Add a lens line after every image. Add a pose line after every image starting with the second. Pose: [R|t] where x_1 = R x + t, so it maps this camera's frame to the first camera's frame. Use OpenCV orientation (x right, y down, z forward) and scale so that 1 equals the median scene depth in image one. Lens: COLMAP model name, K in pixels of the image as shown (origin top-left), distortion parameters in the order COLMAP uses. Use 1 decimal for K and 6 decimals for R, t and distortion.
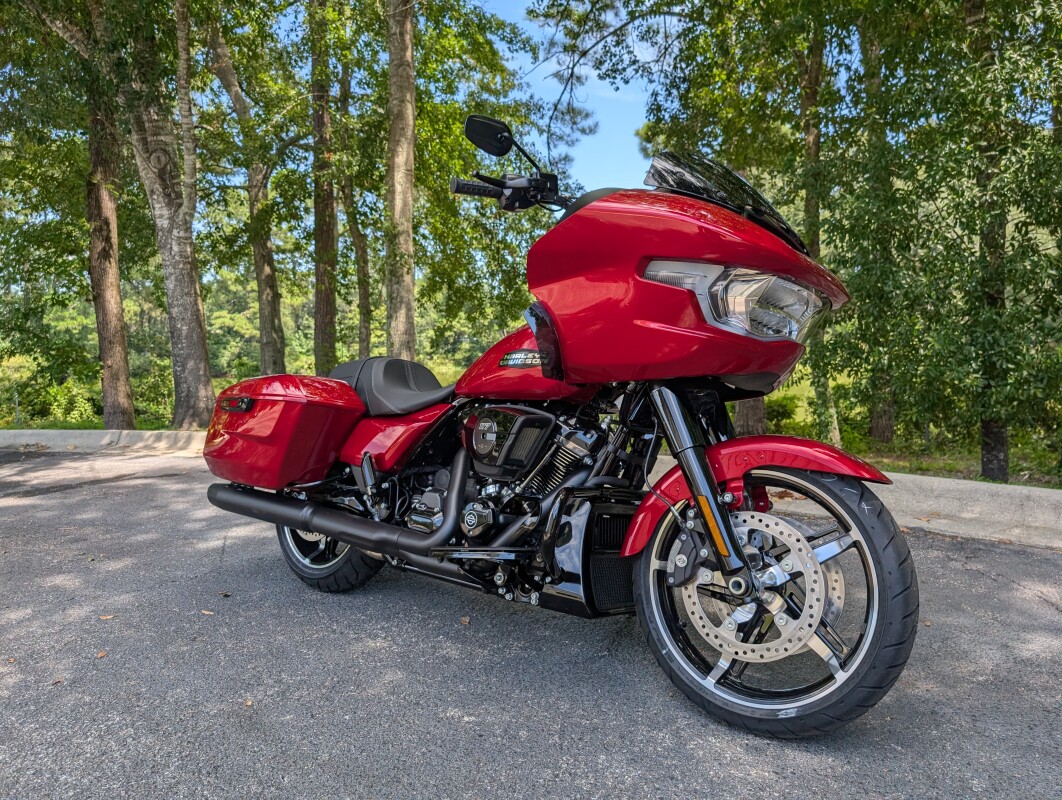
lens RADIAL K [[752.3, 0, 532.8], [0, 752.3, 370.9], [0, 0, 1]] dist [0.003170, 0.001221]
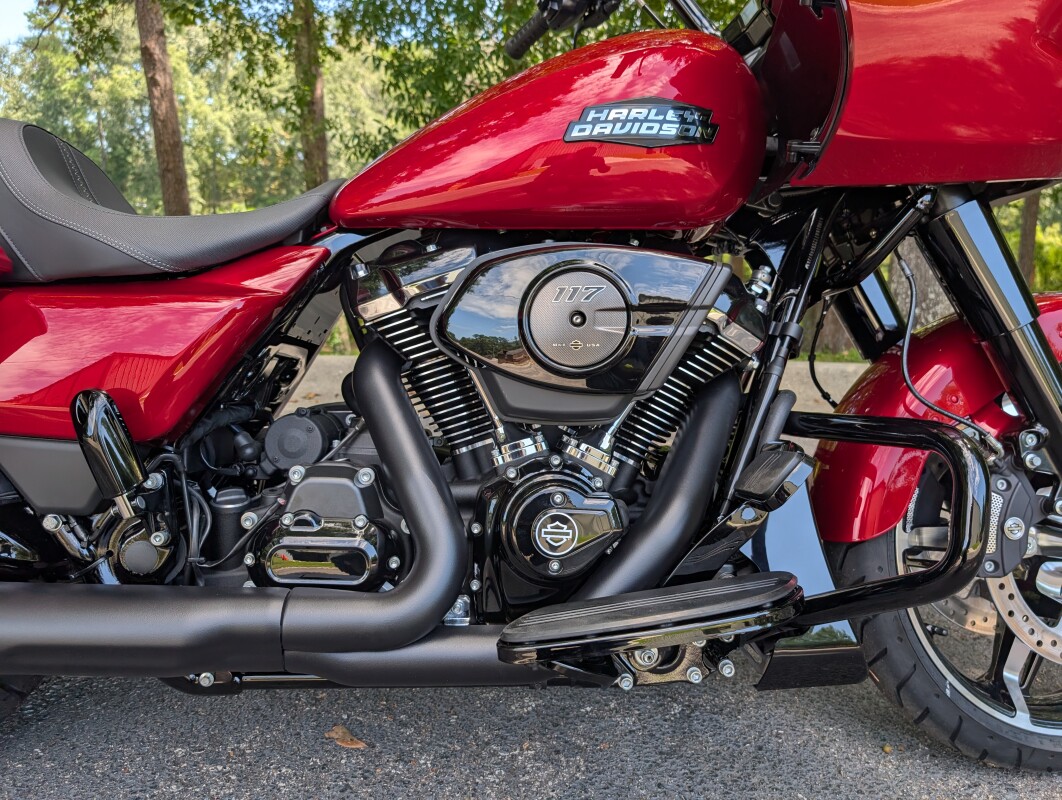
lens RADIAL K [[752.7, 0, 531.2], [0, 752.7, 375.5], [0, 0, 1]] dist [-0.001279, -0.001915]
pose [[0.729943, -0.091392, 0.677371, -0.275693], [-0.008249, 0.989770, 0.142430, 0.047093], [-0.683458, -0.109554, 0.721722, 0.578748]]
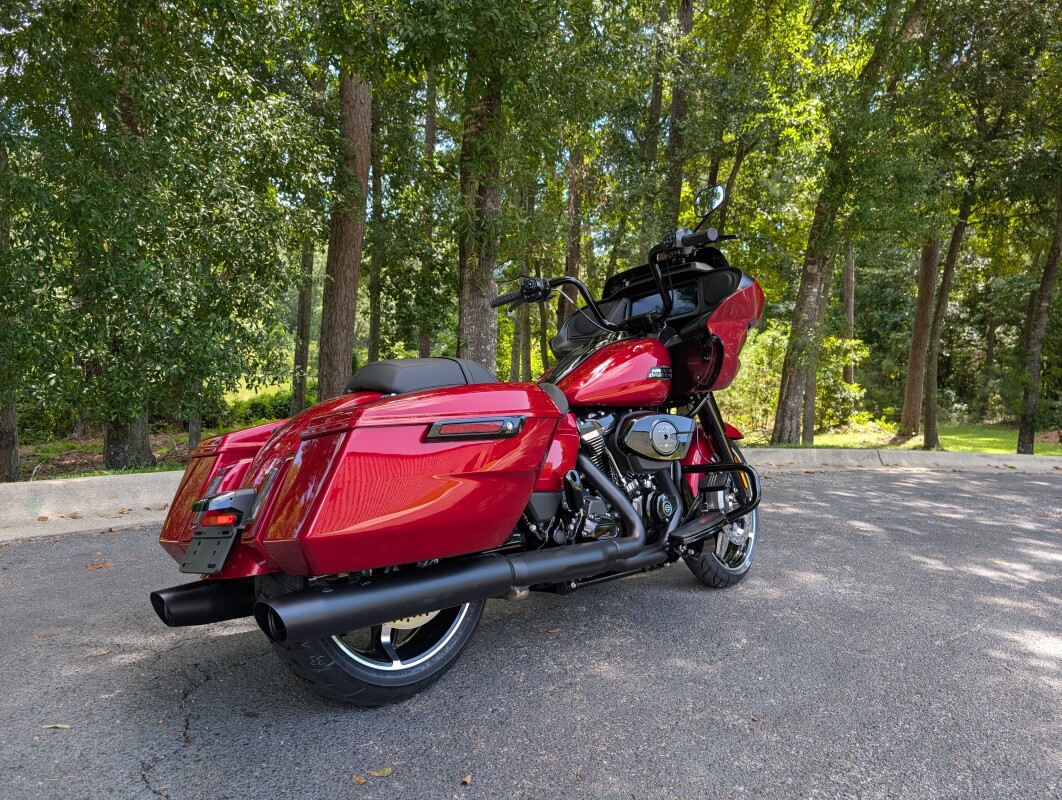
lens RADIAL K [[764.1, 0, 531.0], [0, 764.1, 400.0], [0, 0, 1]] dist [-0.000507, -0.002524]
pose [[0.059559, -0.027892, 0.997835, -1.015064], [-0.031336, 0.999065, 0.029797, -0.002004], [-0.997733, -0.033043, 0.058629, 0.903467]]
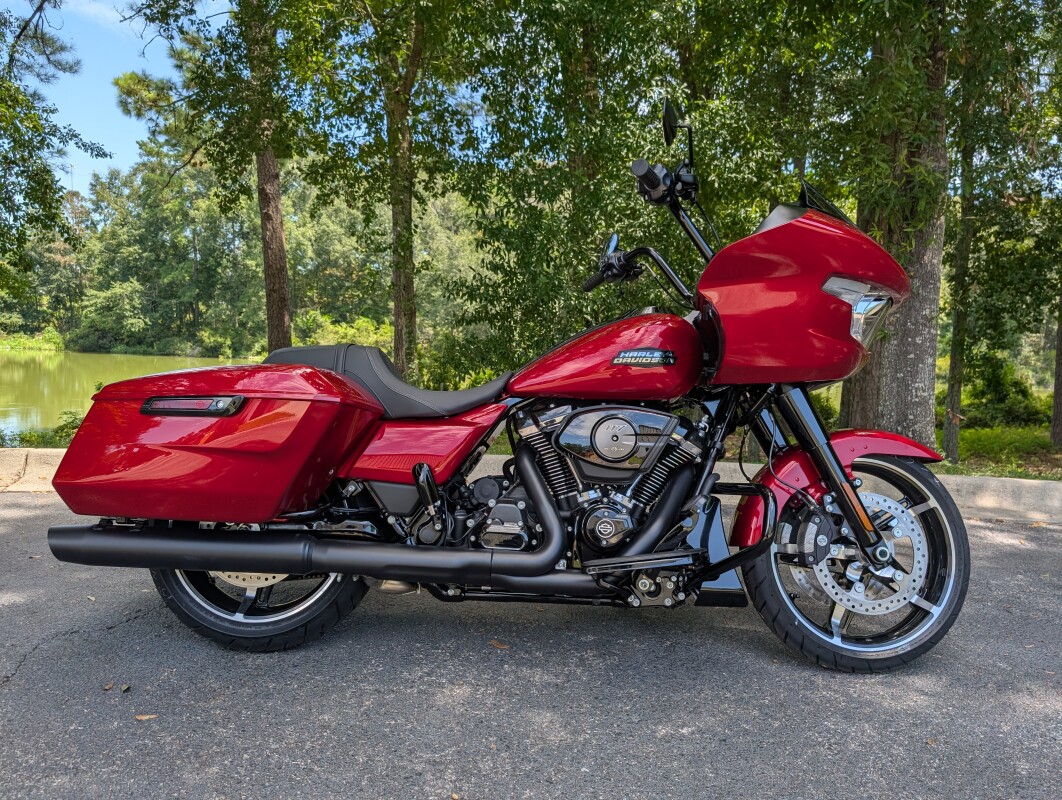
lens RADIAL K [[752.6, 0, 531.0], [0, 752.6, 400.0], [0, 0, 1]] dist [0.006943, 0.000418]
pose [[0.778787, -0.006612, 0.627254, -0.581706], [-0.022753, 0.998989, 0.038780, 0.002961], [-0.626876, -0.044473, 0.777849, 0.266287]]
